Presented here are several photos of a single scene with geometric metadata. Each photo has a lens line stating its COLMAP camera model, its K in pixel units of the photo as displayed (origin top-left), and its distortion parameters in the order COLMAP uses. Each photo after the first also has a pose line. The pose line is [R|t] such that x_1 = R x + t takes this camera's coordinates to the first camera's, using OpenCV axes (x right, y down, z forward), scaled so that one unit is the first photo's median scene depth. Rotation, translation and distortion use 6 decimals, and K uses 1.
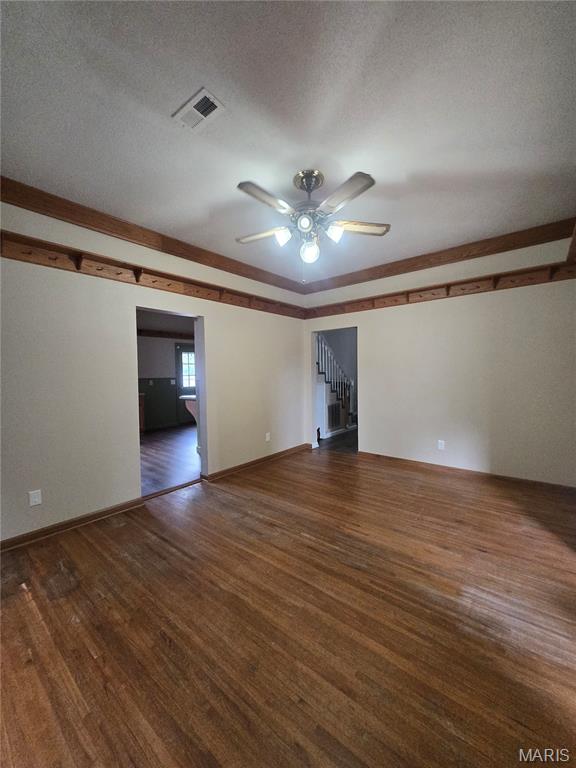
lens RADIAL K [[300.8, 0, 285.7], [0, 300.8, 382.8], [0, 0, 1]] dist [0.000116, -0.000312]
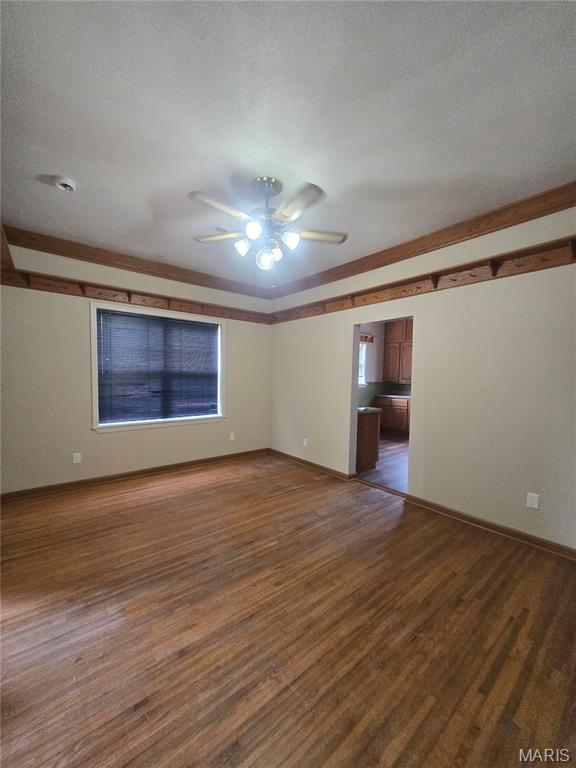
lens RADIAL K [[300.8, 0, 284.3], [0, 300.8, 384.4], [0, 0, 1]] dist [0.000116, -0.000312]
pose [[-0.190074, 0.041290, -0.980901, 1.128811], [-0.048140, 0.997521, 0.051318, -0.074535], [0.980589, 0.056975, -0.187615, 1.336492]]
